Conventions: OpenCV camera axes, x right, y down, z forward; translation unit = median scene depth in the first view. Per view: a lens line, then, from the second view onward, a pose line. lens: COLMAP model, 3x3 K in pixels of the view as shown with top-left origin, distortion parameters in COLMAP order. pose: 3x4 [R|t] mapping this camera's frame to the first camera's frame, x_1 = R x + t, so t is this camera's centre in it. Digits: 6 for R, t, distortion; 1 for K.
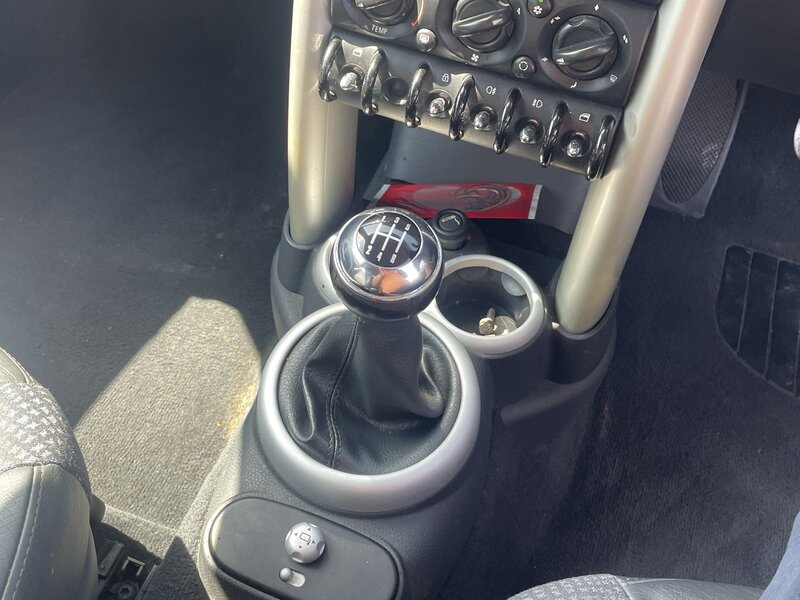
lens RADIAL K [[888.6, 0, 395.0], [0, 888.6, 306.8], [0, 0, 1]] dist [0.051565, 0.000000]
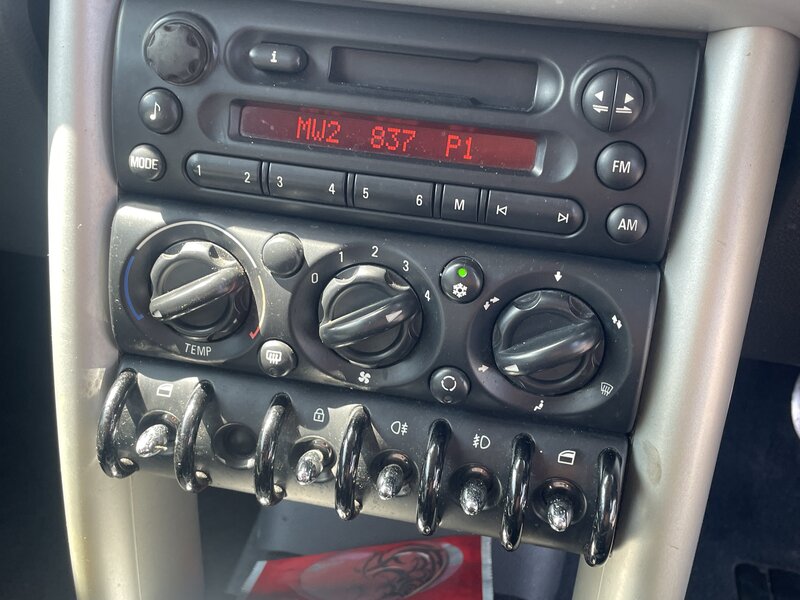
lens RADIAL K [[888.6, 0, 400.5], [0, 888.6, 300.9], [0, 0, 1]] dist [0.051565, 0.000000]
pose [[0.987086, -0.104118, 0.121738, 0.045225], [0.138003, 0.938595, -0.316219, -0.132595], [-0.081338, 0.328935, 0.940843, 0.414049]]
